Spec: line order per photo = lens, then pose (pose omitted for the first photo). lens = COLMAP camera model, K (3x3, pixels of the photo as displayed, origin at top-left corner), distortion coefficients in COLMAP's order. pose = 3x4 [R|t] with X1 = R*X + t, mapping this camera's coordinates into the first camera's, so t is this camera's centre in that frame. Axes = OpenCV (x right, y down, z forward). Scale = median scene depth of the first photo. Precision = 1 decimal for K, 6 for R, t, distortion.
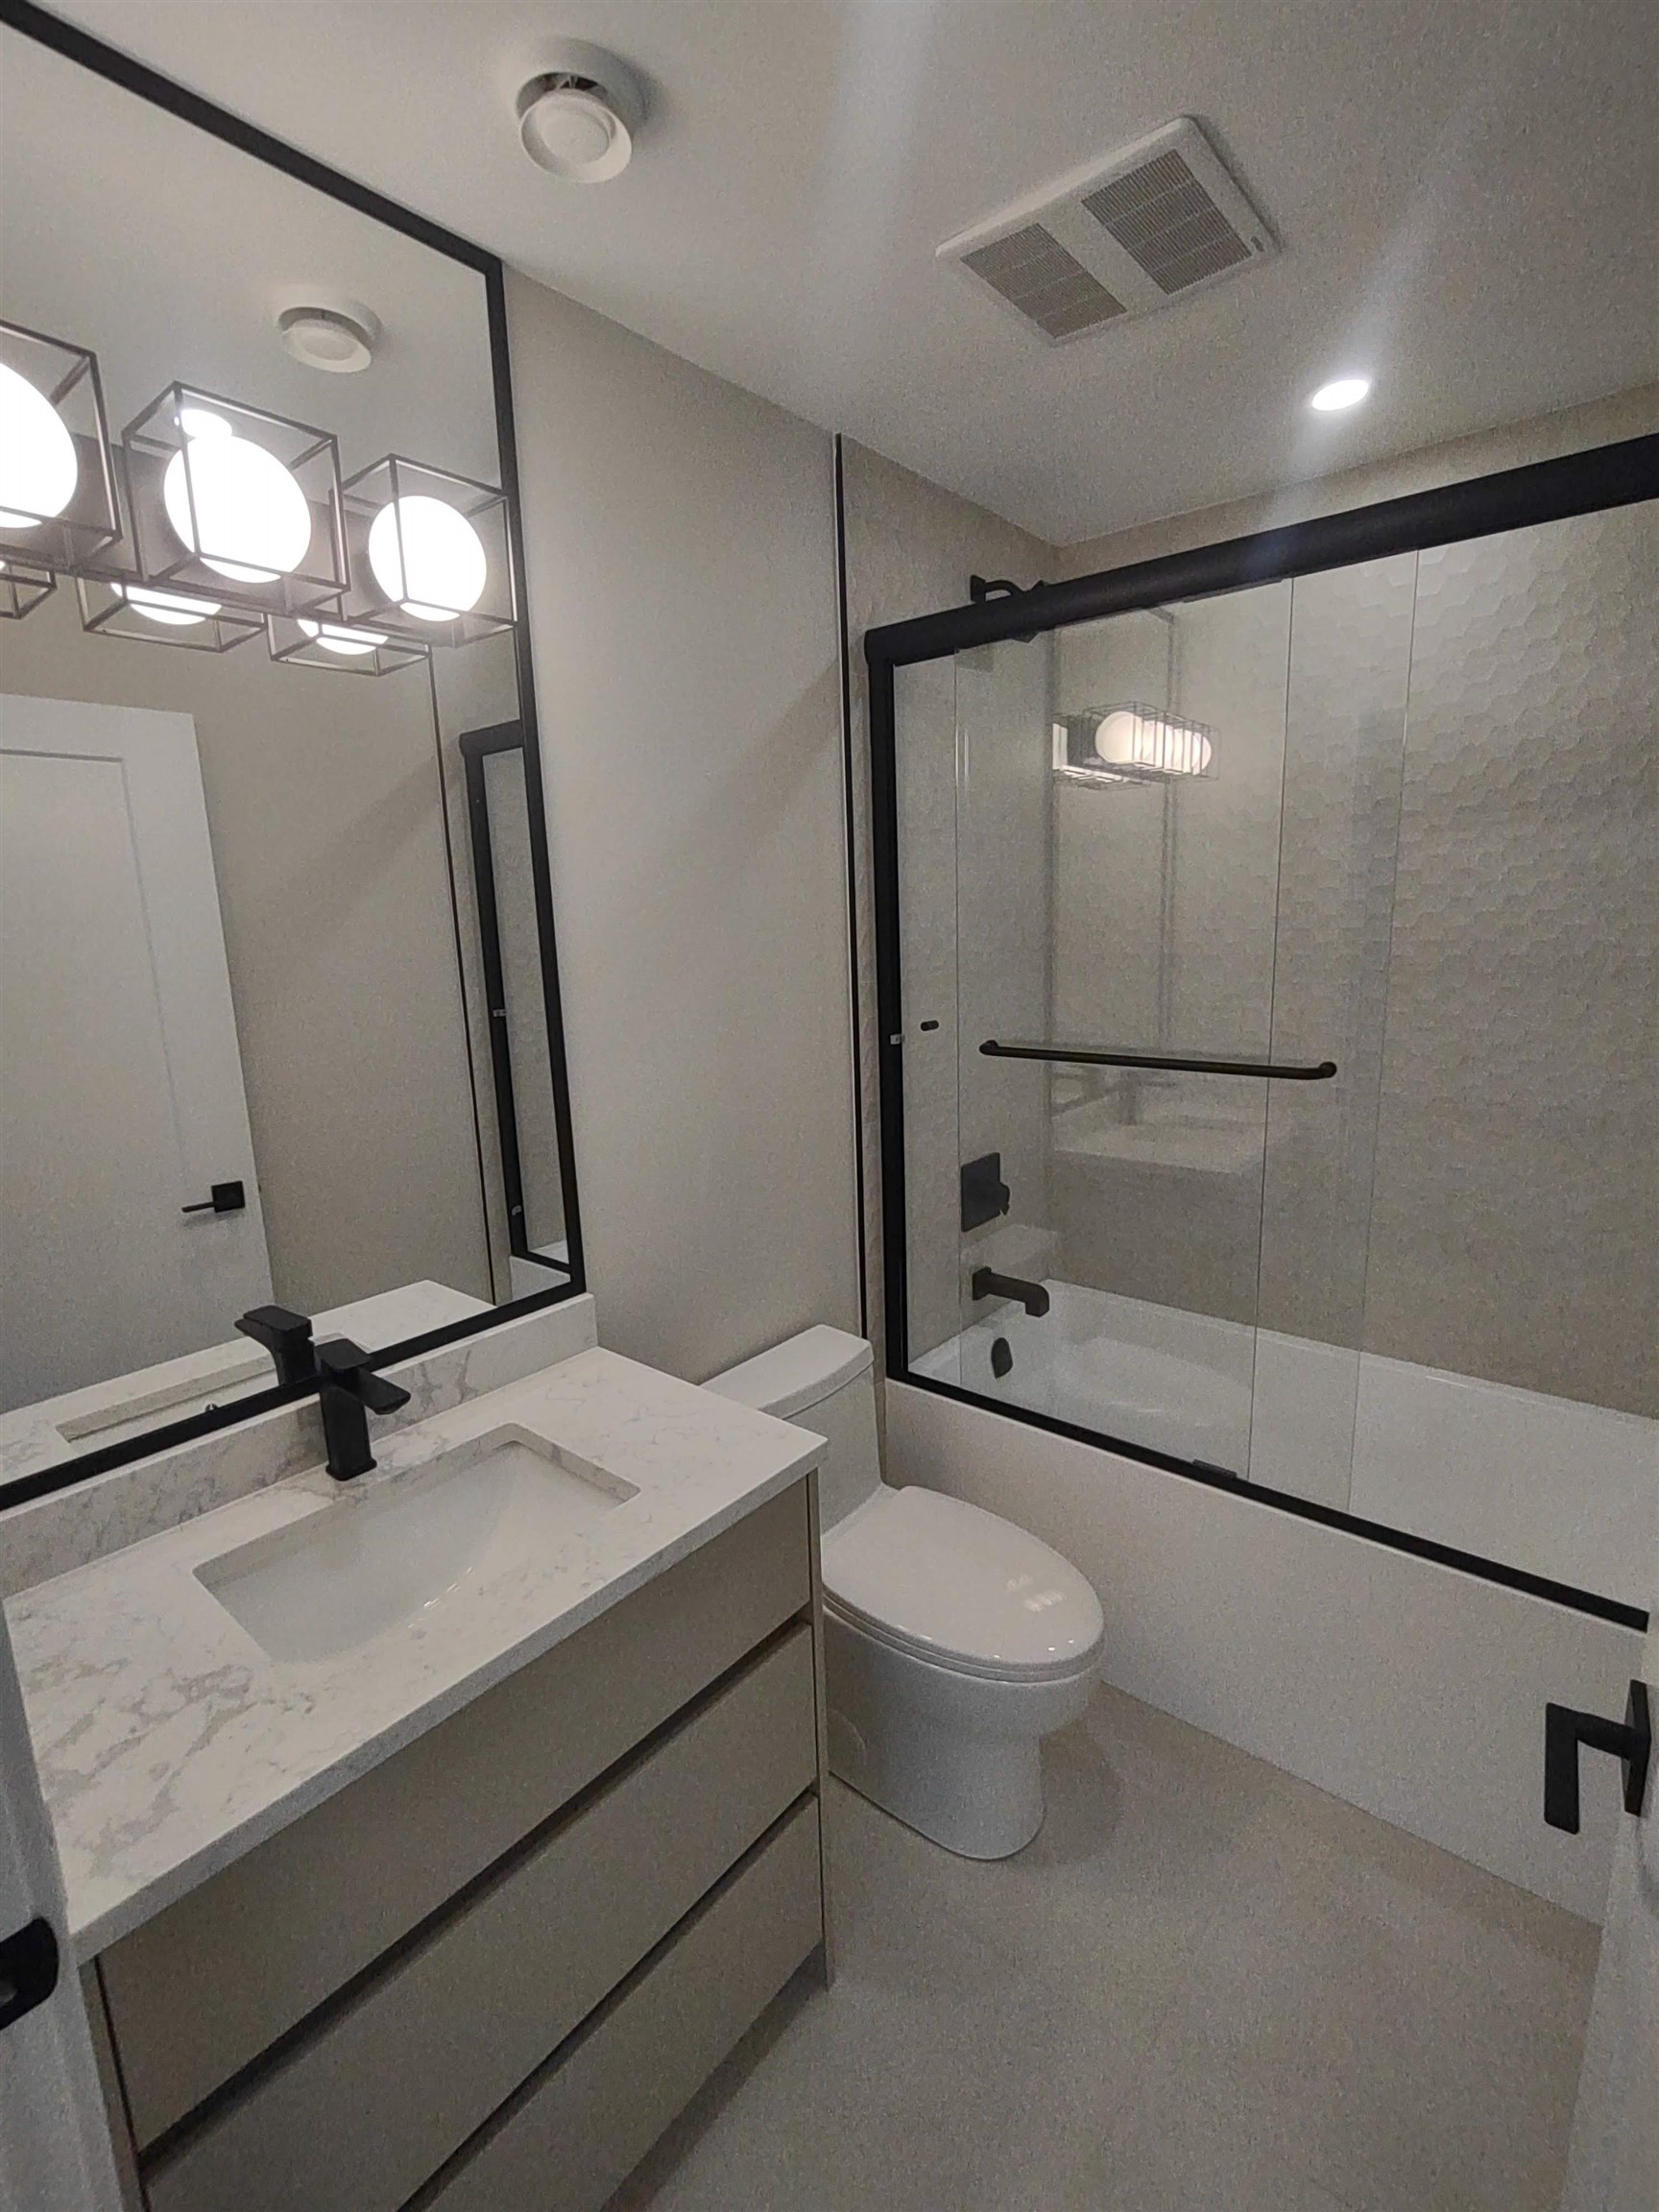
lens RADIAL K [[1005.8, 0, 828.8], [0, 1005.8, 1101.4], [0, 0, 1]] dist [-0.002119, 0.000519]
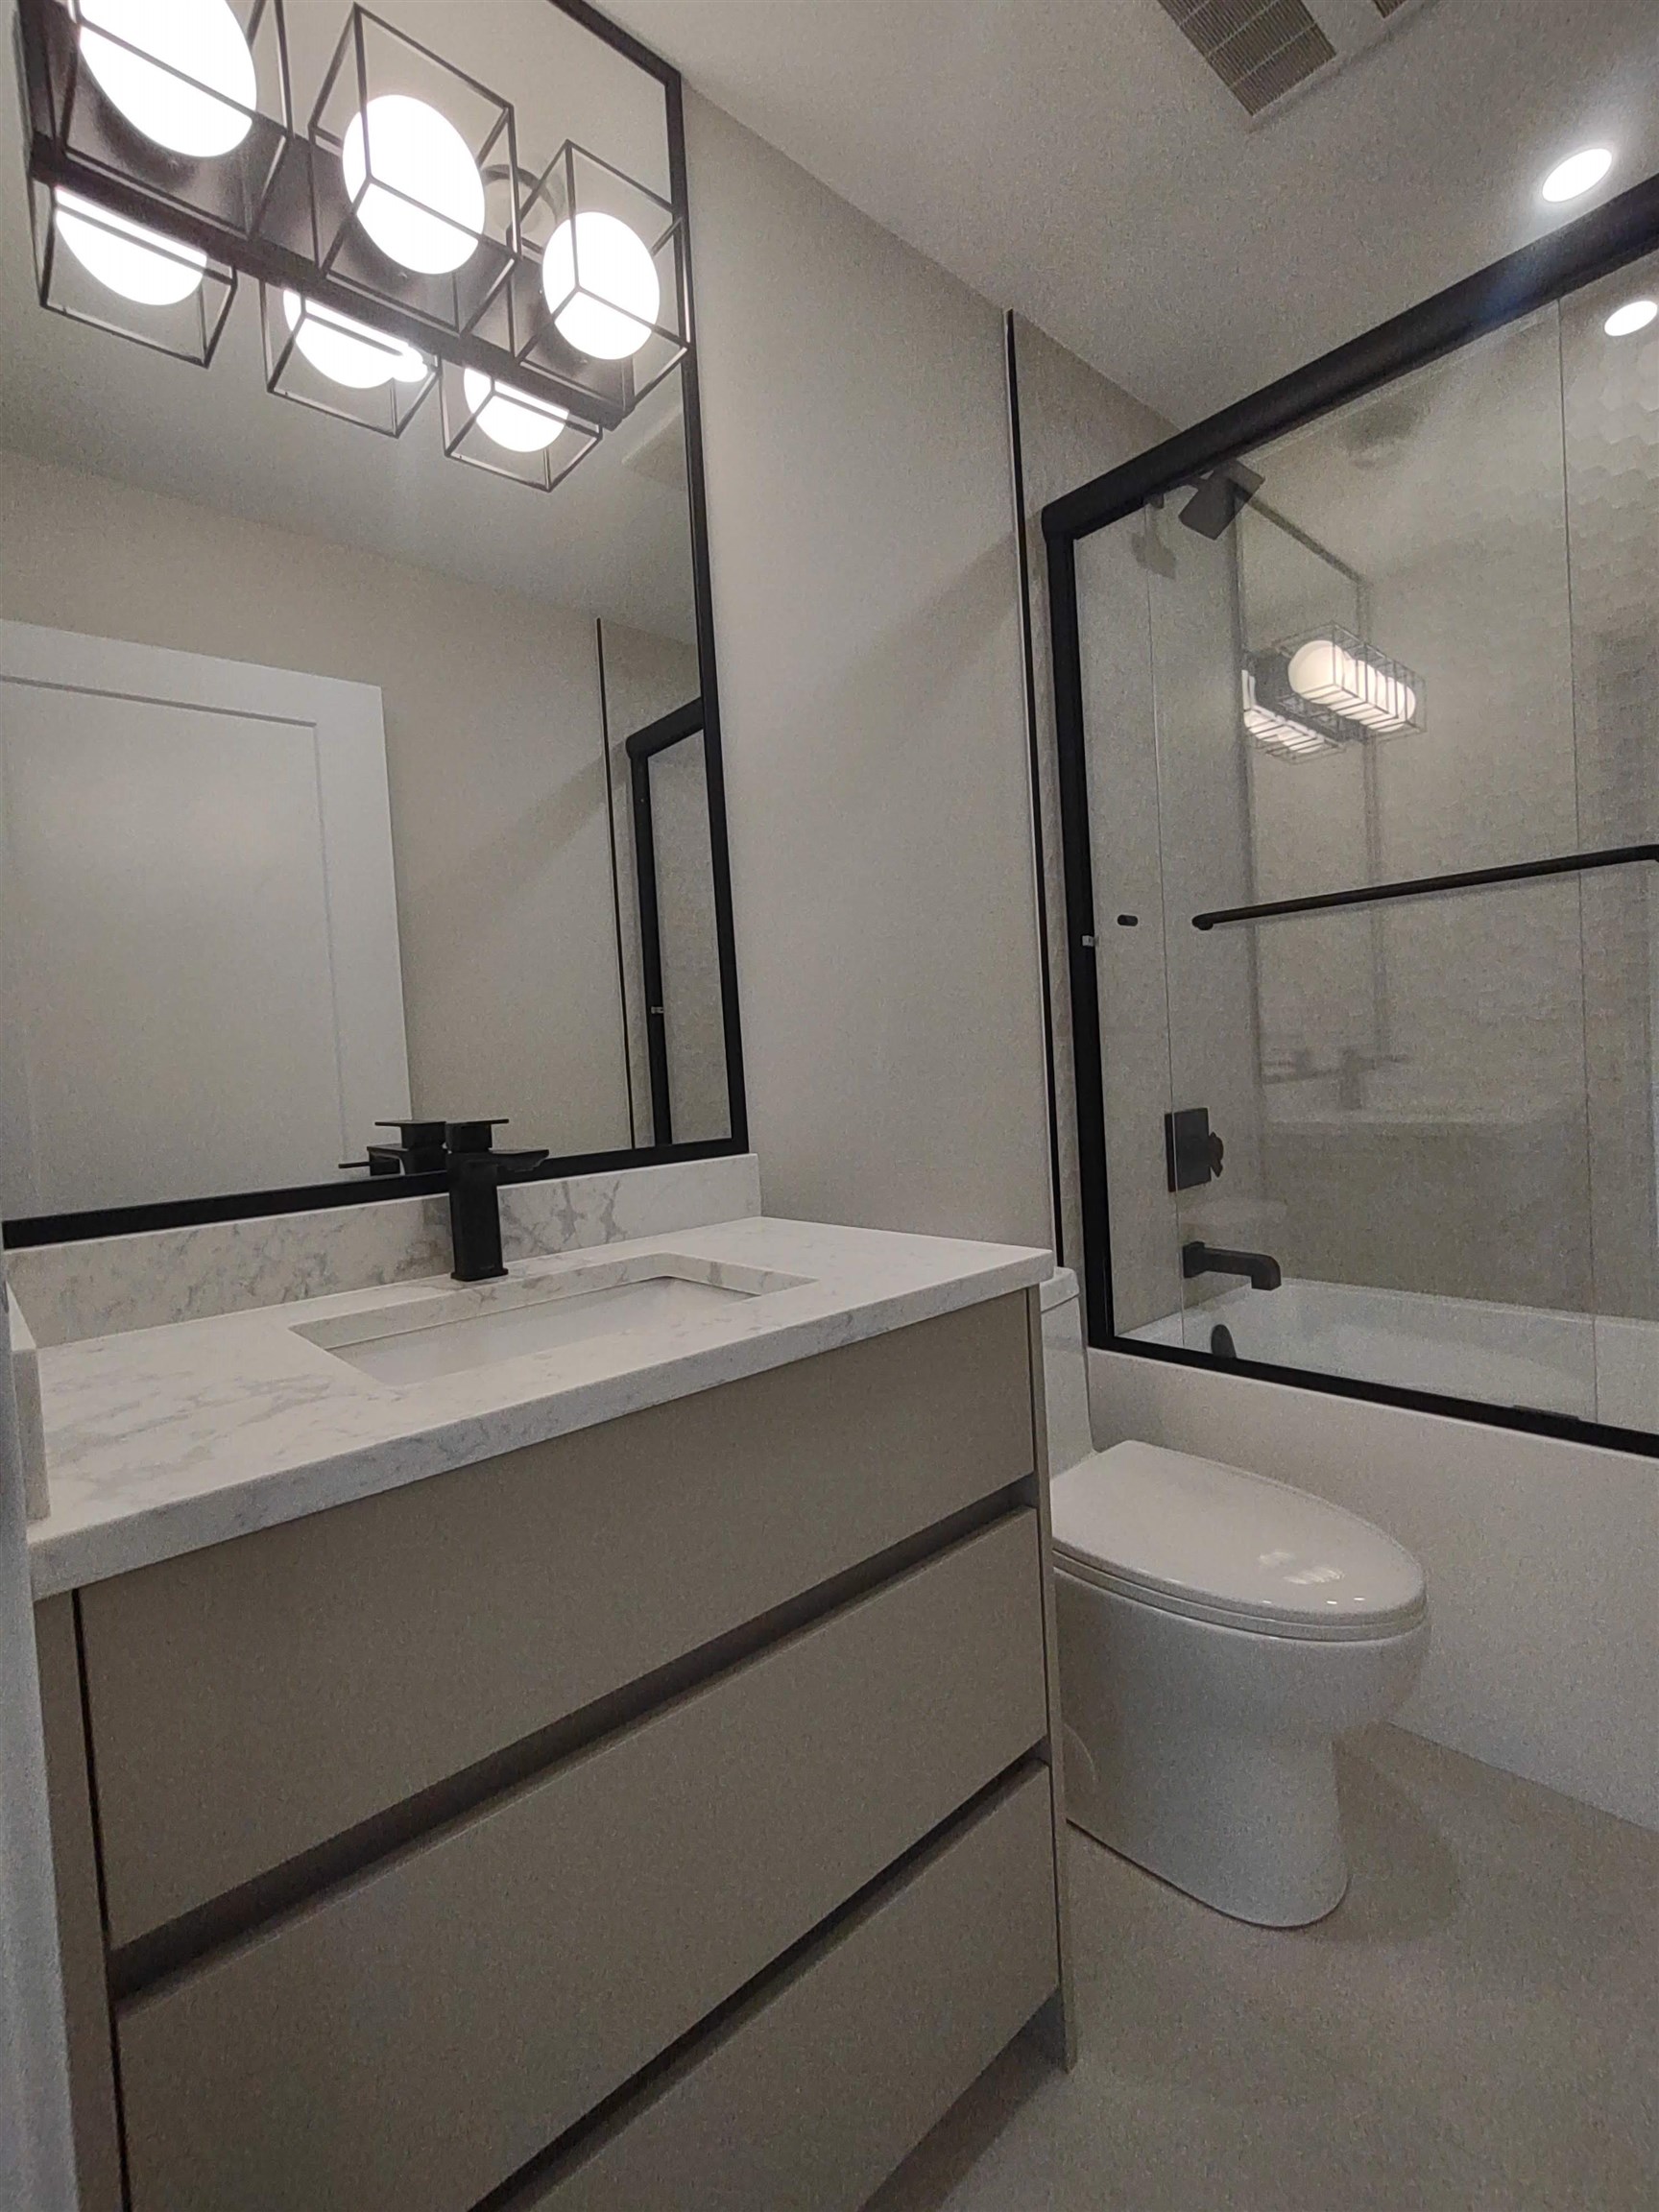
lens RADIAL K [[1005.8, 0, 830.2], [0, 1005.8, 1104.4], [0, 0, 1]] dist [-0.002119, 0.000519]
pose [[0.989697, -0.021146, -0.141607, -0.040593], [0.000166, 0.989203, -0.146551, 0.234744], [0.143177, 0.145017, 0.979015, 0.130998]]
